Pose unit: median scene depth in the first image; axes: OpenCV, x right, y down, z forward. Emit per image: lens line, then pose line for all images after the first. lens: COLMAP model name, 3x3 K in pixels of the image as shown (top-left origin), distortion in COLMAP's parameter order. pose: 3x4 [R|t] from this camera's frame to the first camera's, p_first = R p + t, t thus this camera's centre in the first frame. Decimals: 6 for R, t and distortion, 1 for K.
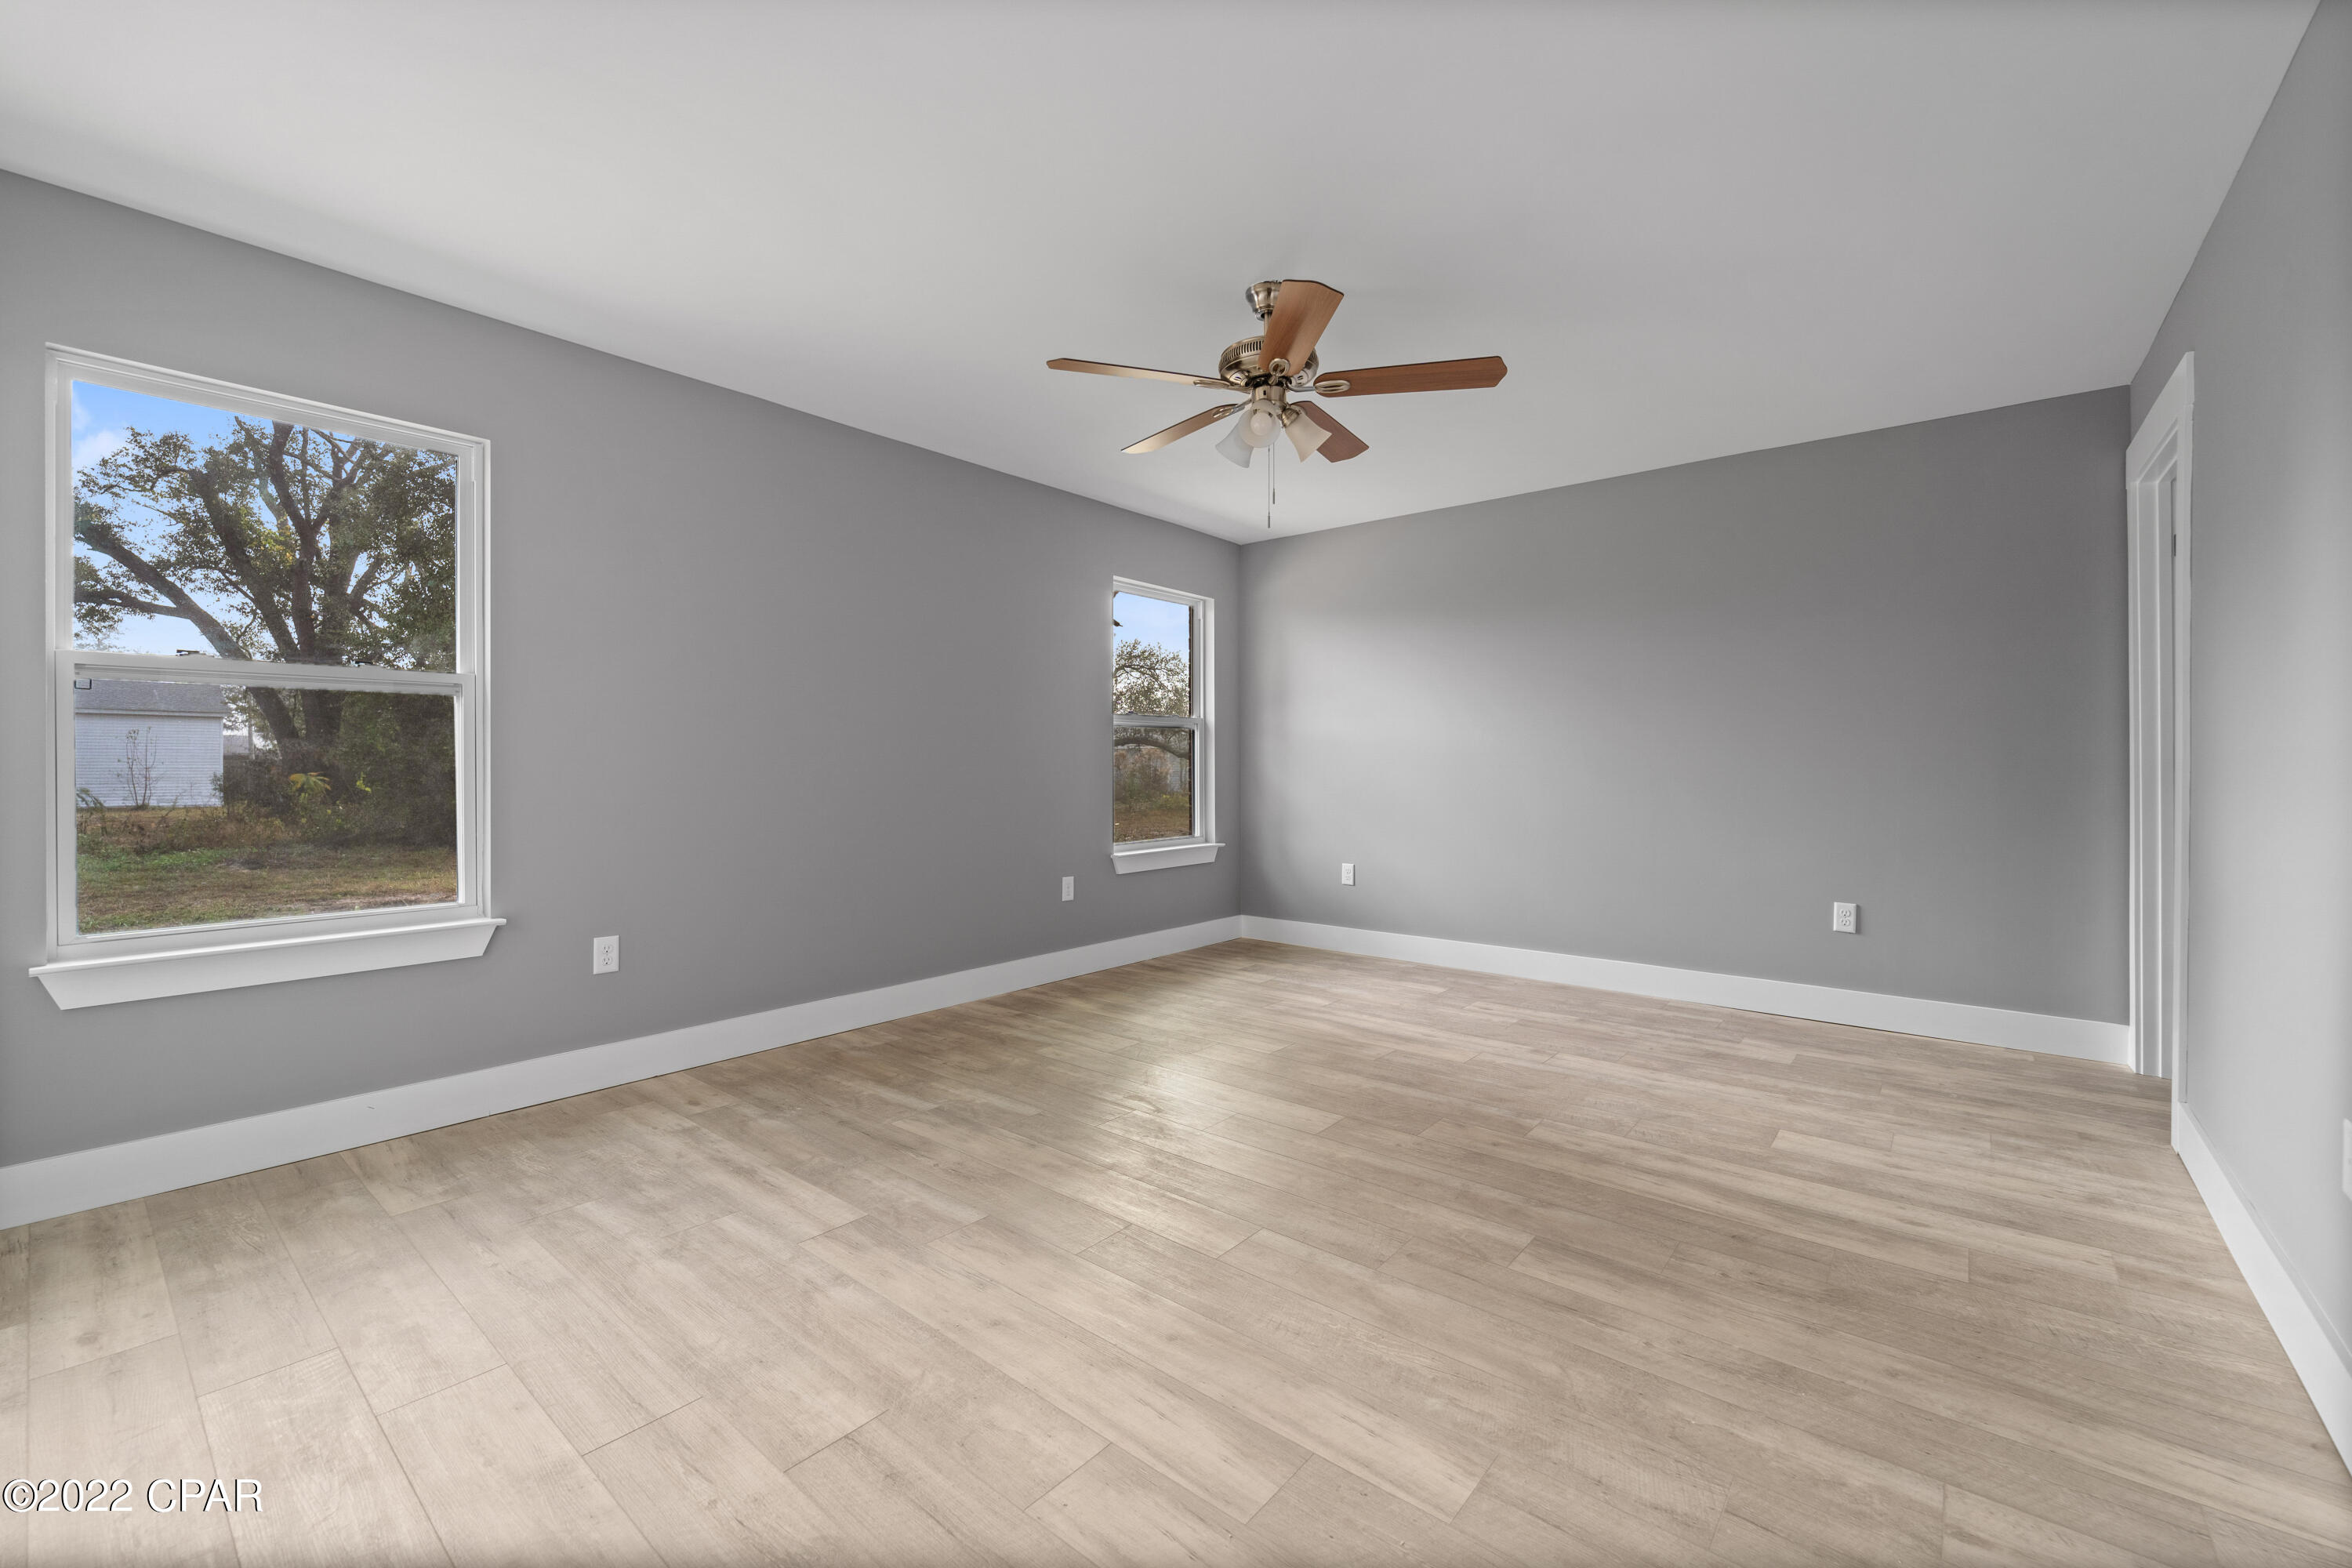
lens RADIAL K [[951.1, 0, 1173.1], [0, 951.1, 775.8], [0, 0, 1]] dist [-0.000090, -0.000430]
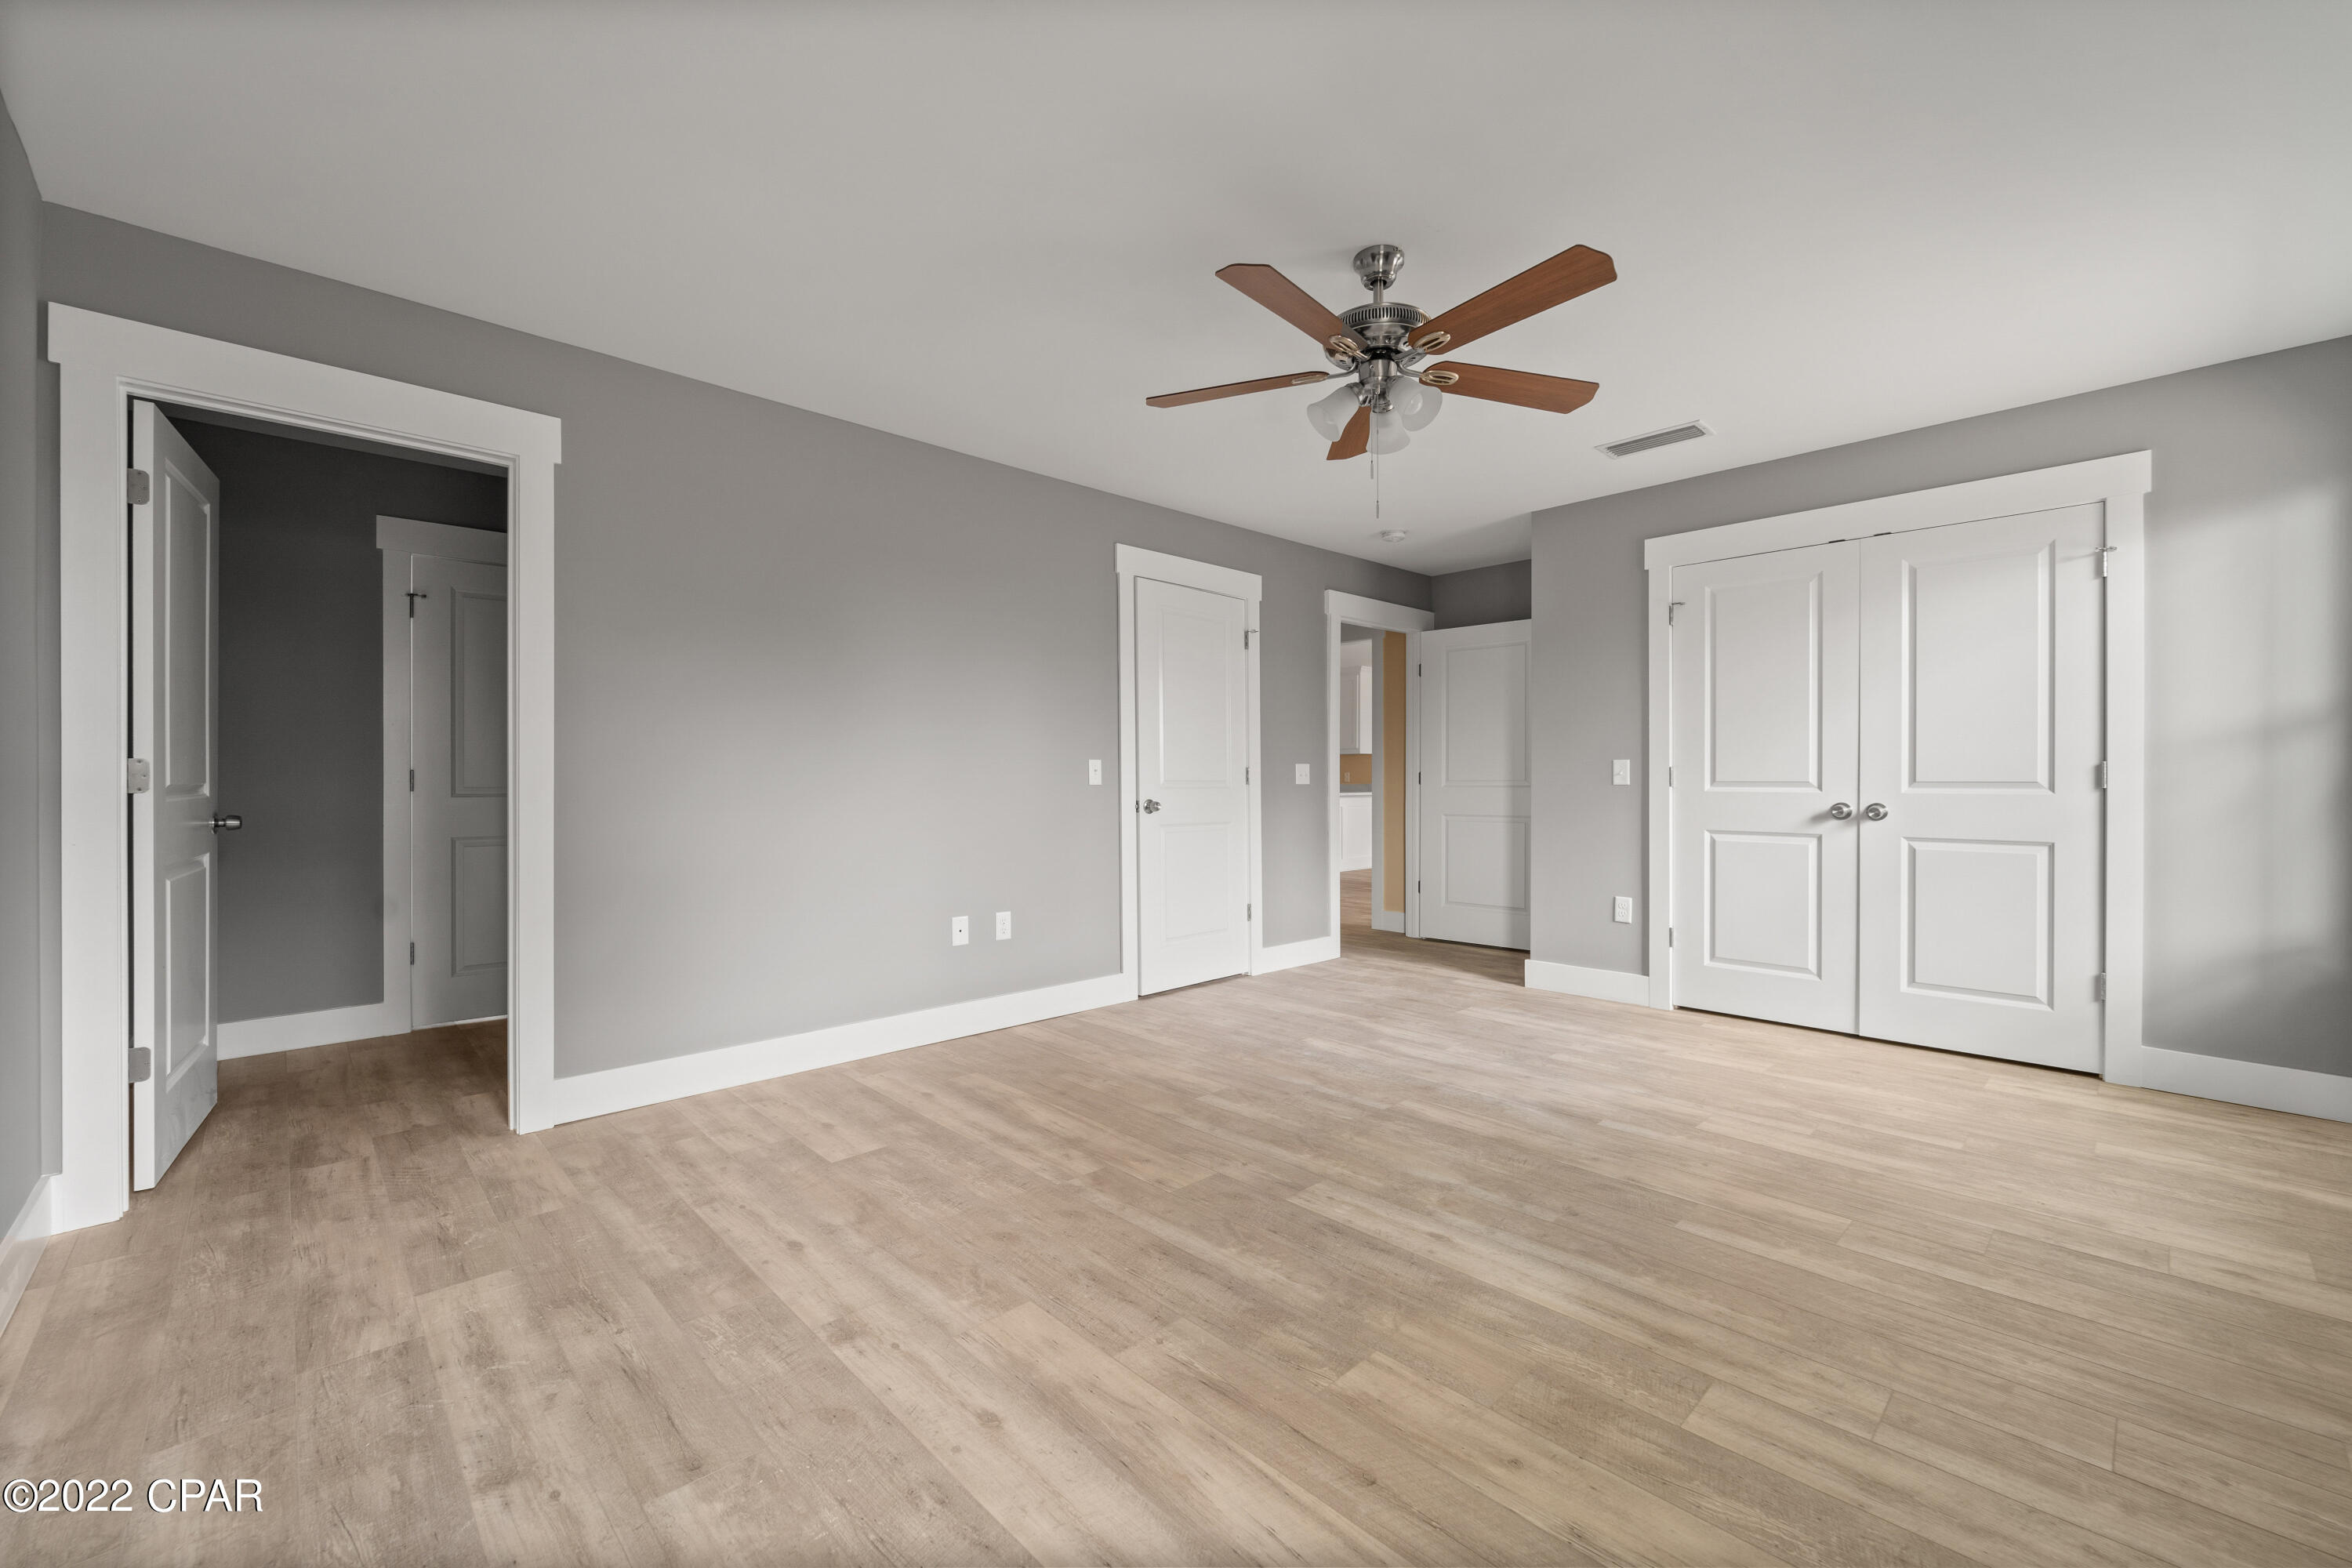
lens RADIAL K [[934.4, 0, 1194.4], [0, 934.4, 772.5], [0, 0, 1]] dist [-0.000670, -0.000249]
pose [[-0.995036, 0.002304, 0.099494, 0.201437], [0.002614, 0.999992, 0.002991, -0.021087], [-0.099486, 0.003237, -0.995034, 2.067923]]
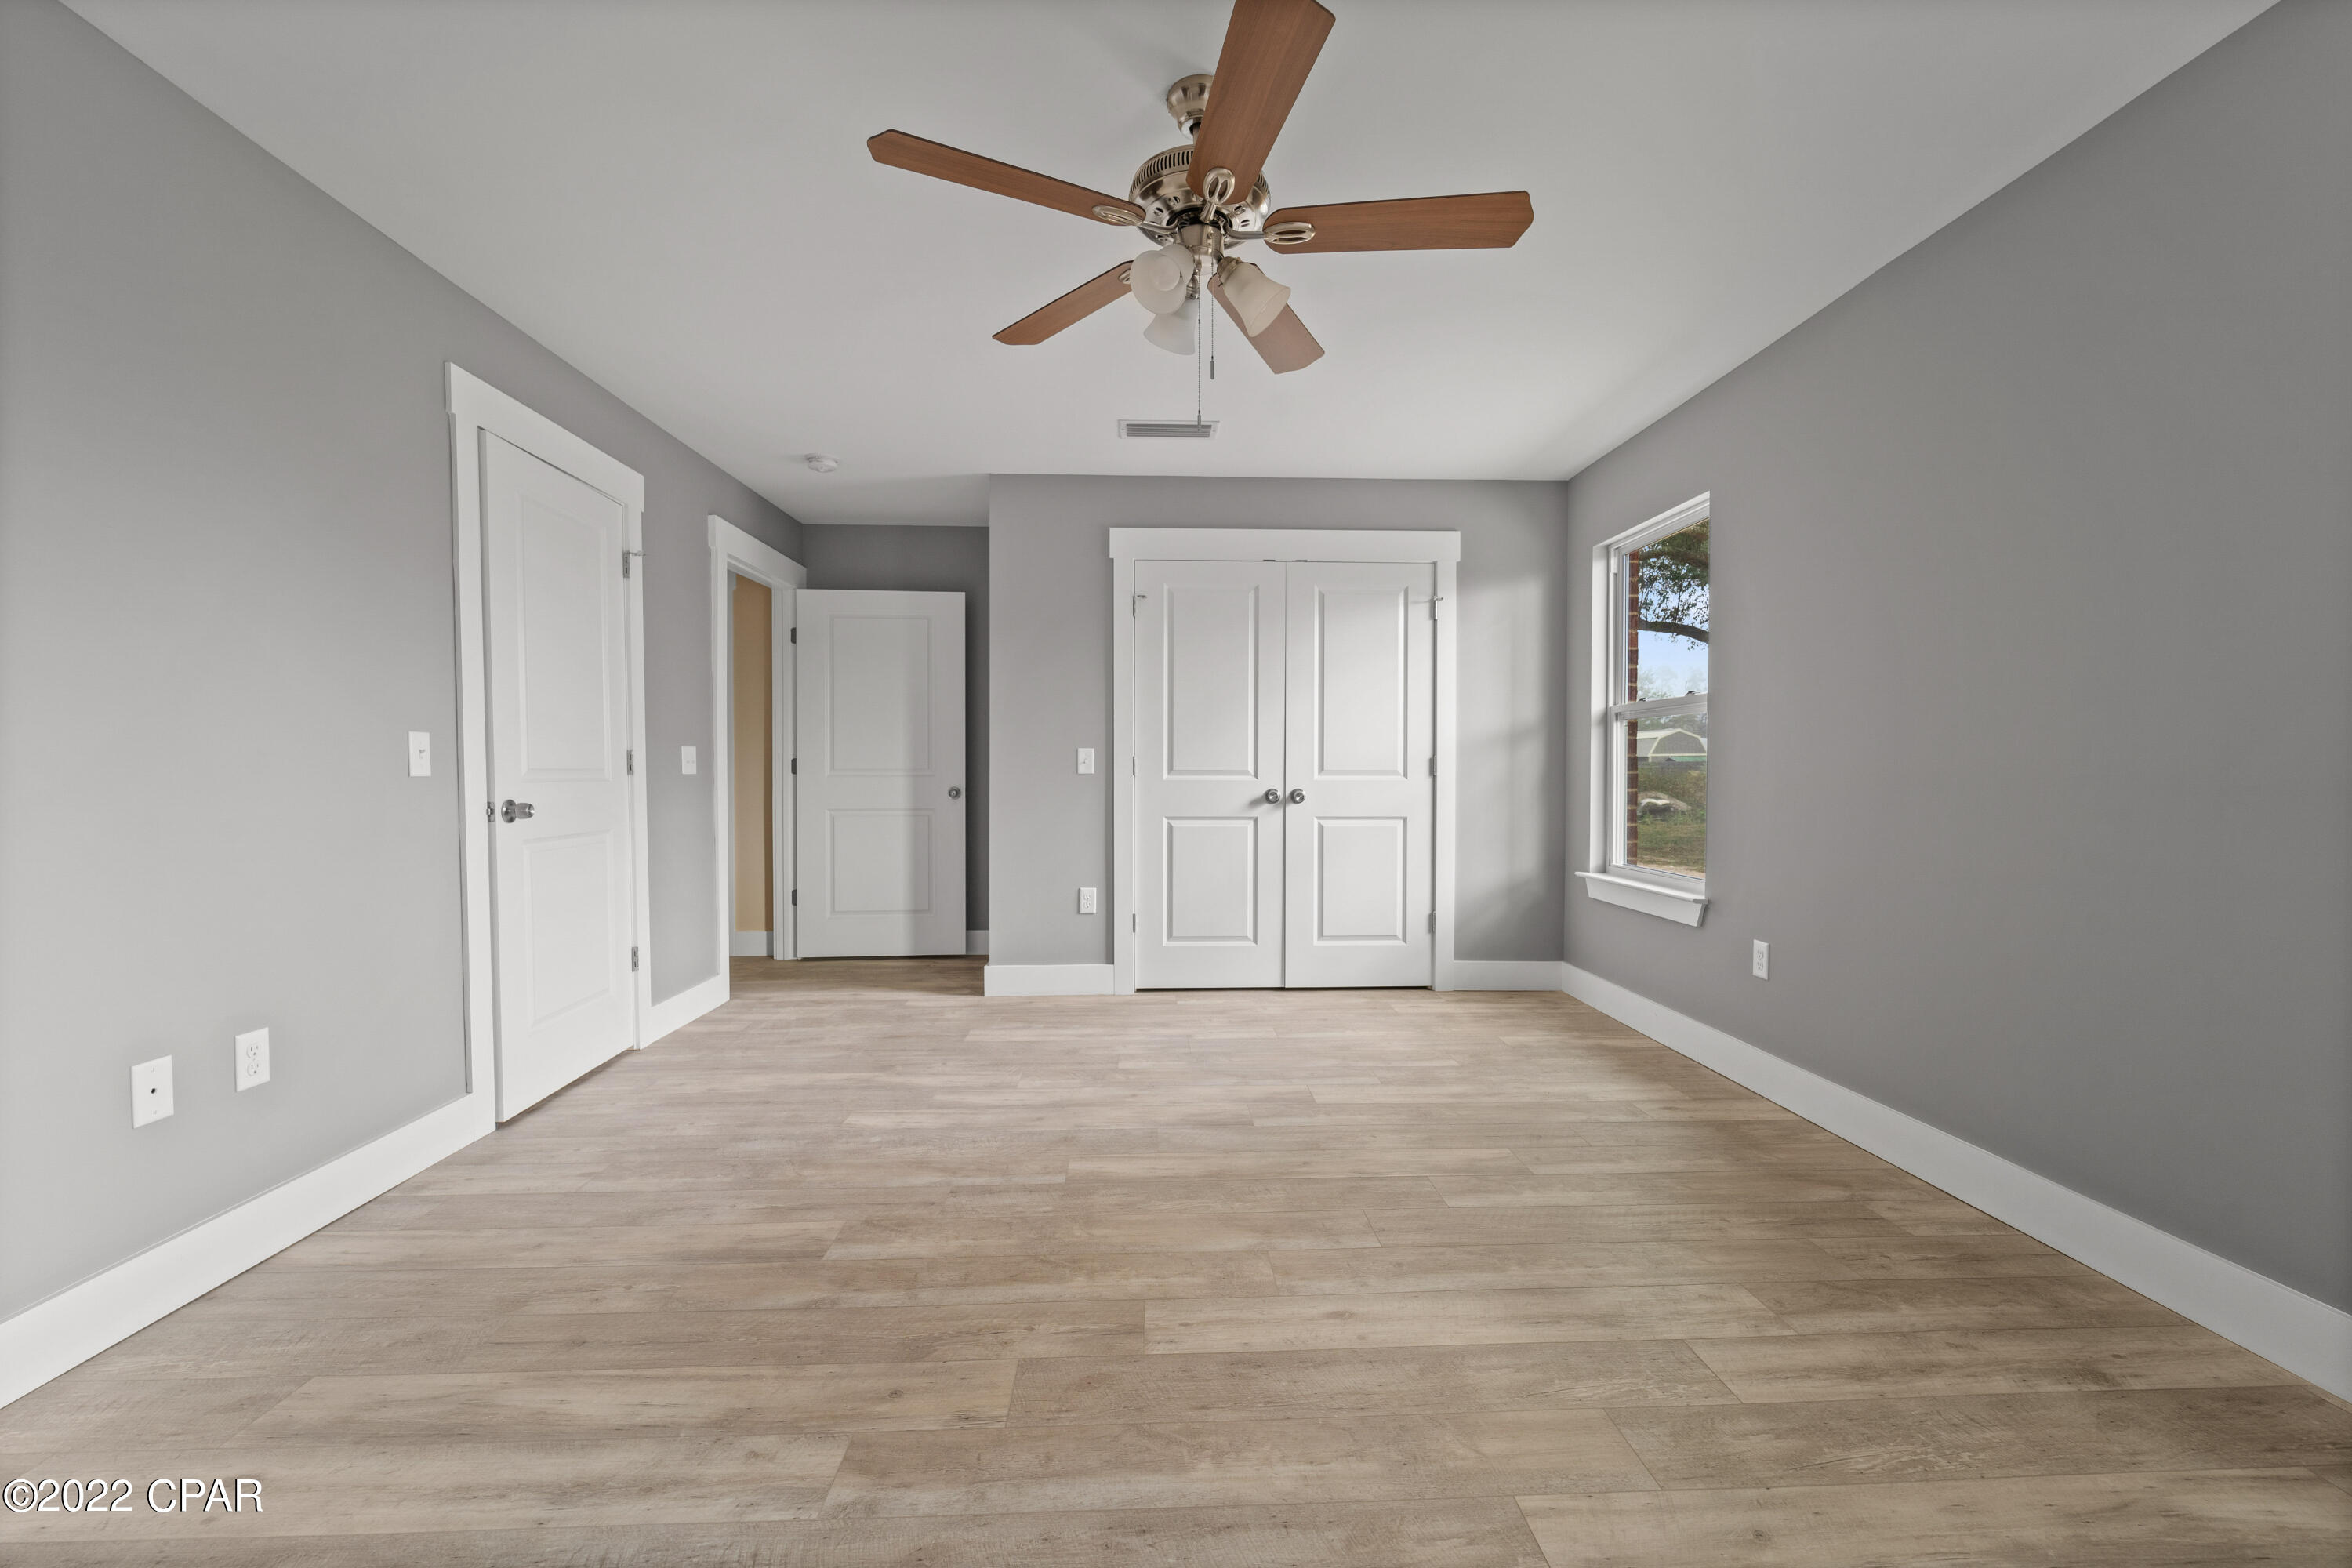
lens RADIAL K [[951.1, 0, 1173.1], [0, 951.1, 775.8], [0, 0, 1]] dist [-0.000090, -0.000430]
pose [[-0.738784, 0.005098, -0.673924, 0.646169], [-0.007359, 0.999851, 0.015630, -0.015229], [0.673903, 0.016506, -0.738636, 1.640370]]
